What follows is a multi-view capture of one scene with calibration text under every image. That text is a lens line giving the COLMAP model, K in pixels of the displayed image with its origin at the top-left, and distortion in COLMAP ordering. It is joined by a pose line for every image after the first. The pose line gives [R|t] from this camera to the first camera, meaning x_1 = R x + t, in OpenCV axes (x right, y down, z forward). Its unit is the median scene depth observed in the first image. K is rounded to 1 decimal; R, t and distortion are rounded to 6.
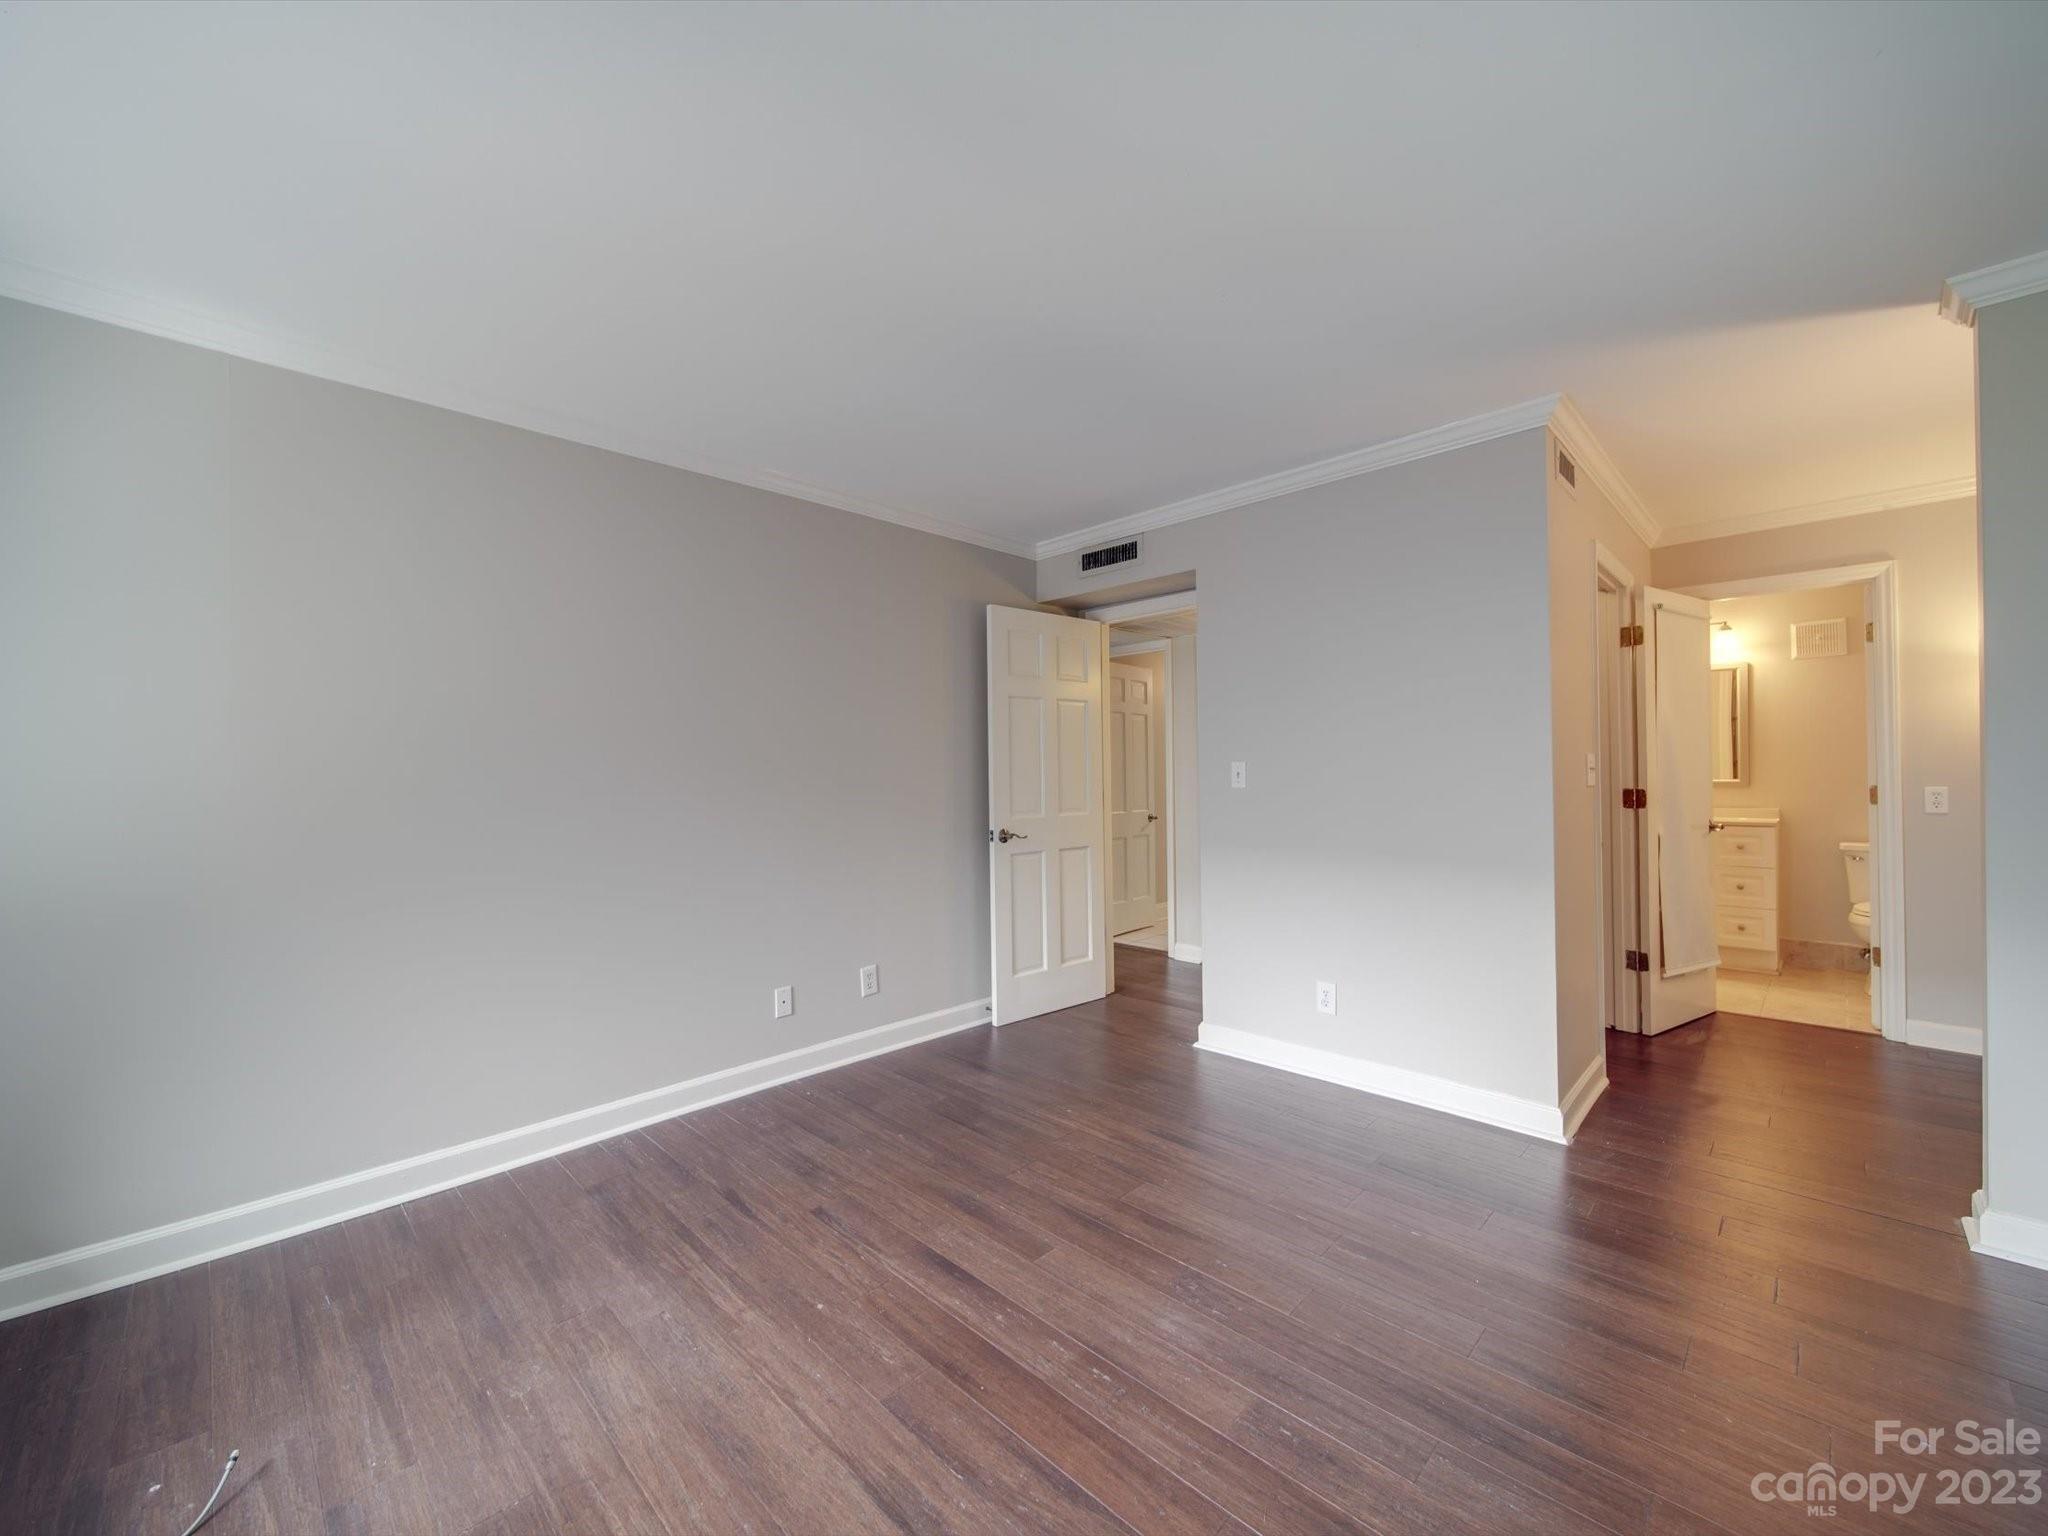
lens RADIAL K [[811.7, 0, 1030.8], [0, 811.7, 764.2], [0, 0, 1]] dist [-0.001110, -0.000905]
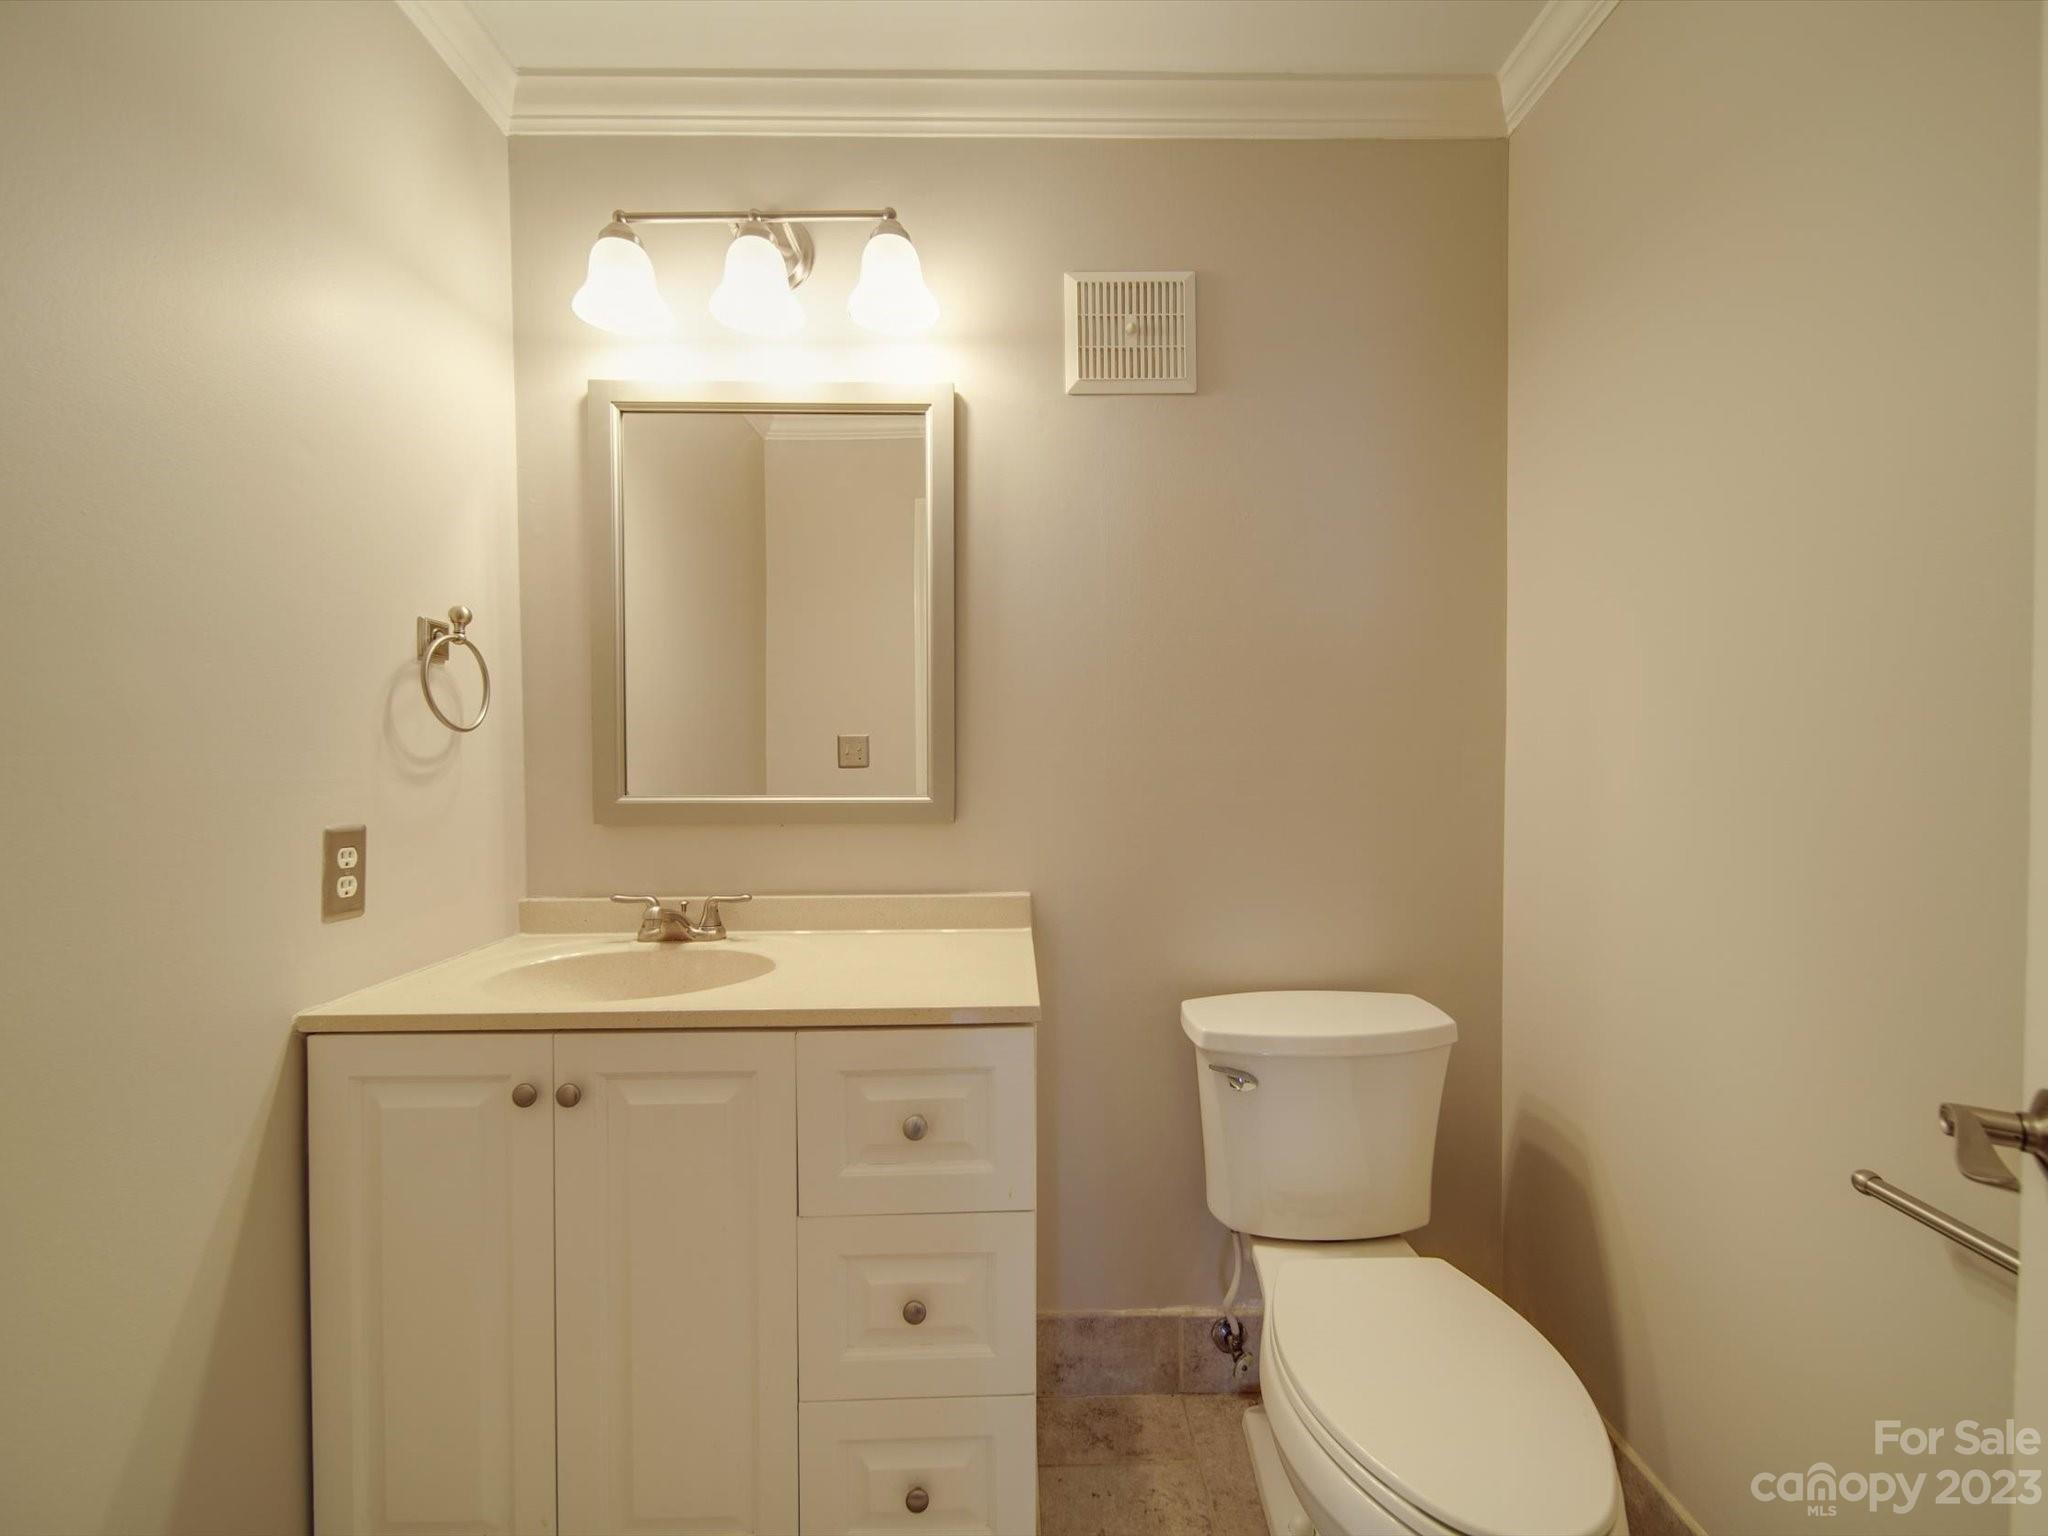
lens RADIAL K [[811.7, 0, 1030.8], [0, 811.7, 764.2], [0, 0, 1]] dist [-0.001110, -0.000905]
pose [[0.701220, -0.005197, 0.712926, 0.984513], [-0.006170, 0.999892, 0.013357, 0.004039], [-0.712919, -0.013764, 0.701112, 1.096340]]
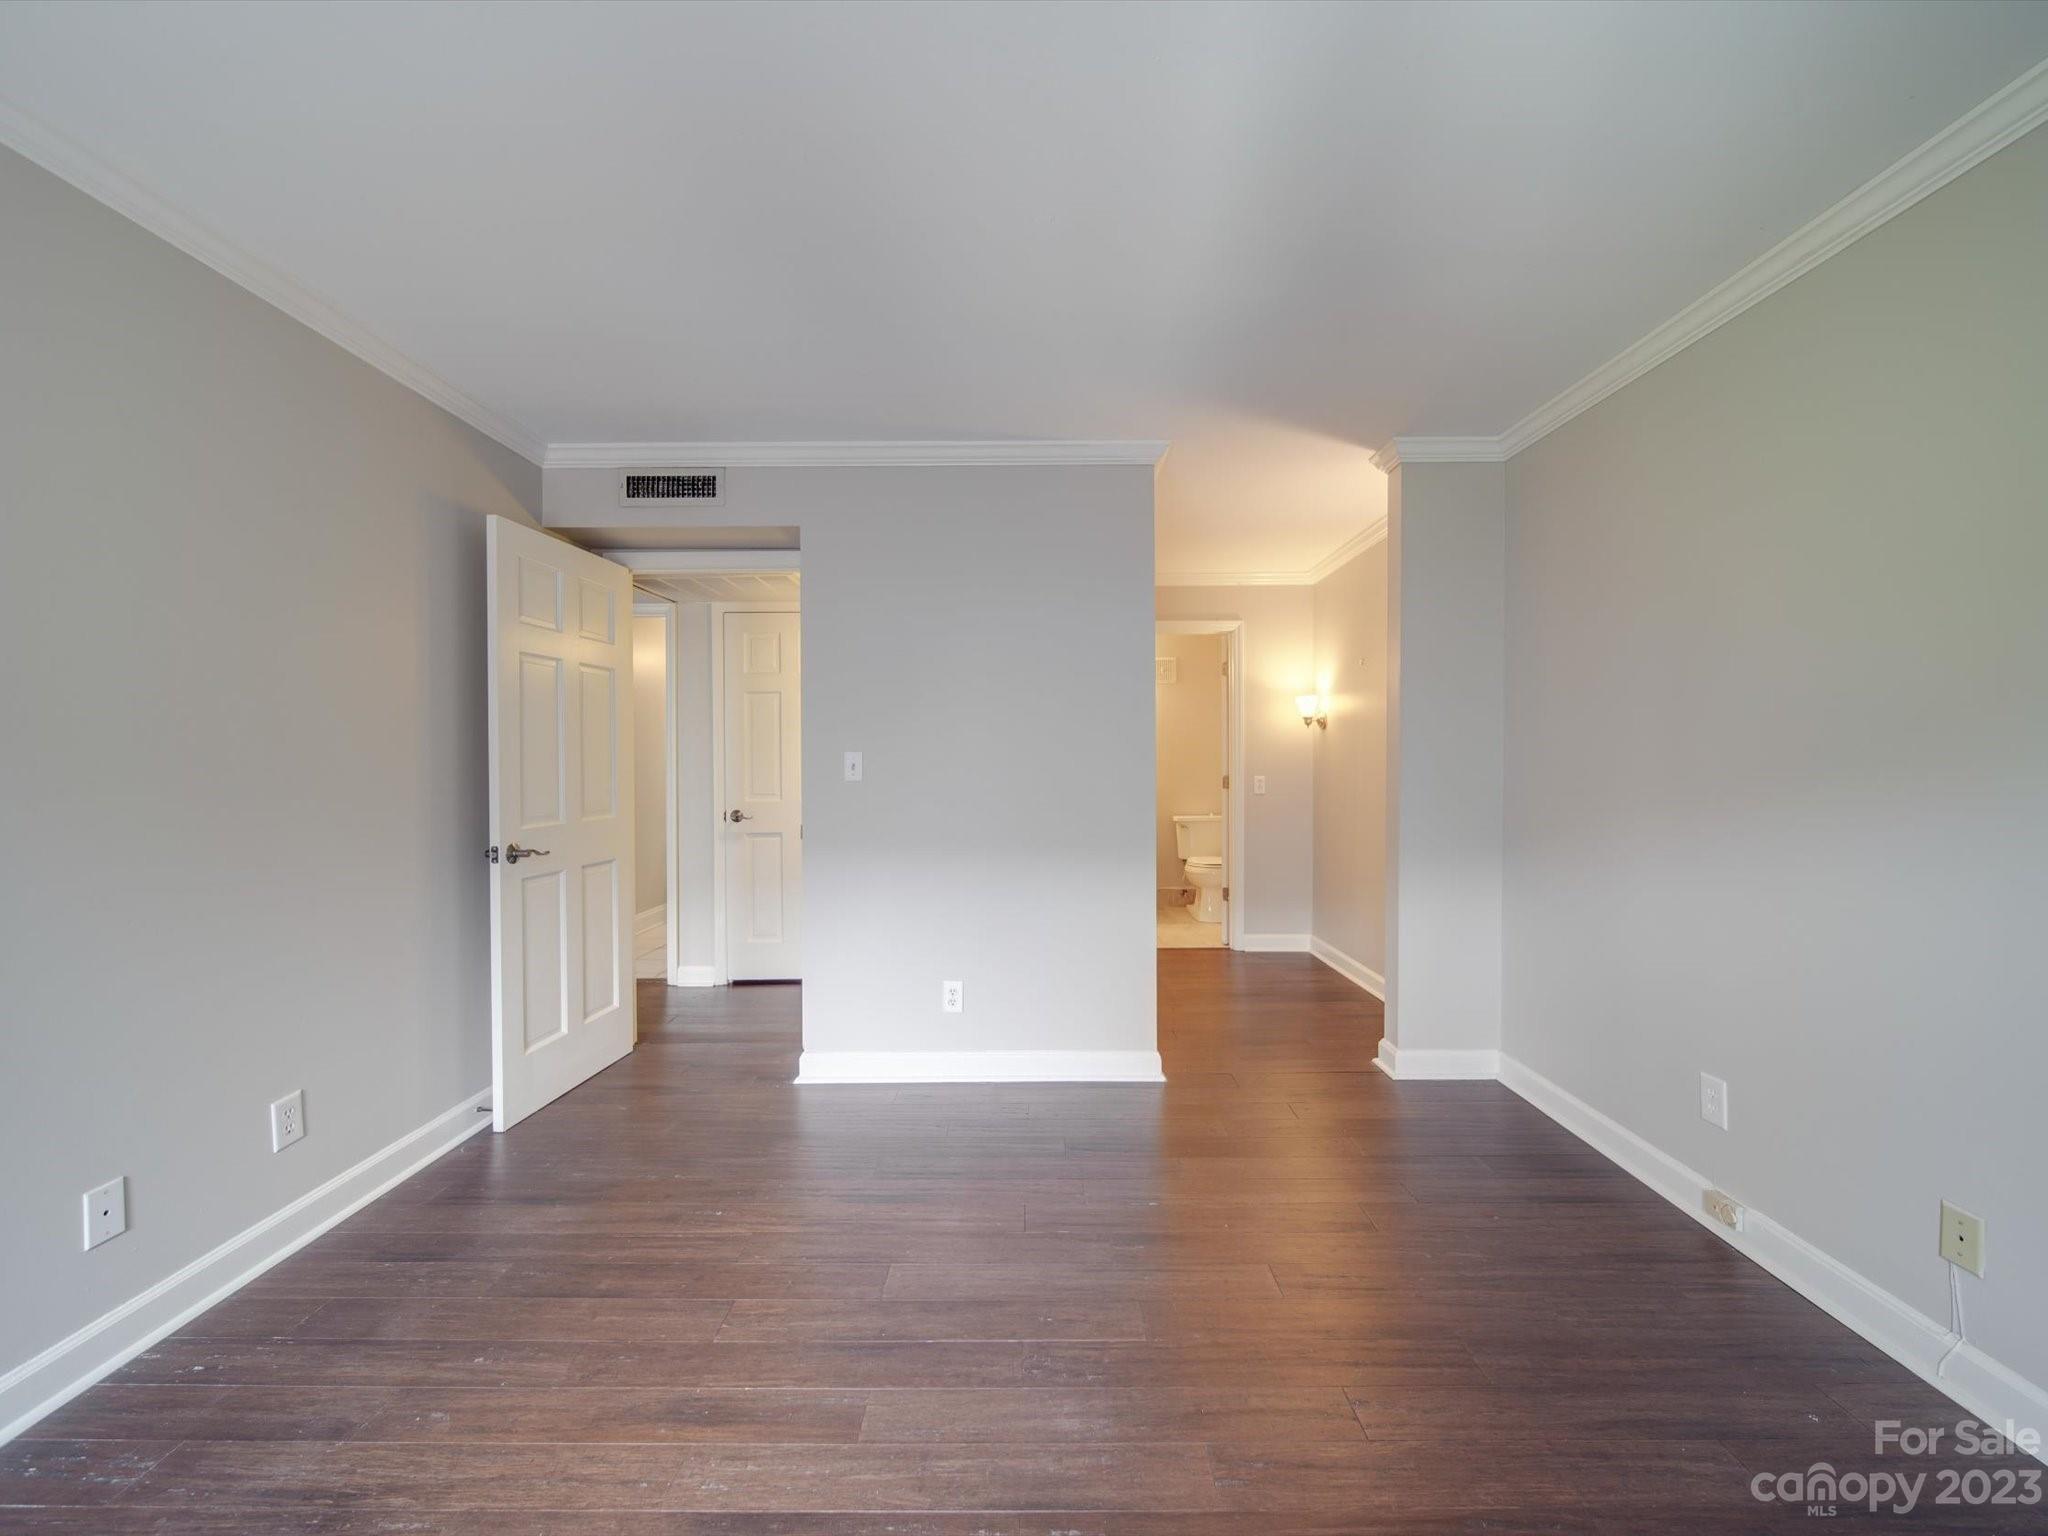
lens RADIAL K [[811.7, 0, 1030.8], [0, 811.7, 764.2], [0, 0, 1]] dist [-0.001110, -0.000905]
pose [[0.714419, 0.005468, 0.699697, -0.222020], [-0.011561, 0.999925, 0.003989, 0.004624], [-0.699623, -0.010939, 0.714429, 0.216798]]
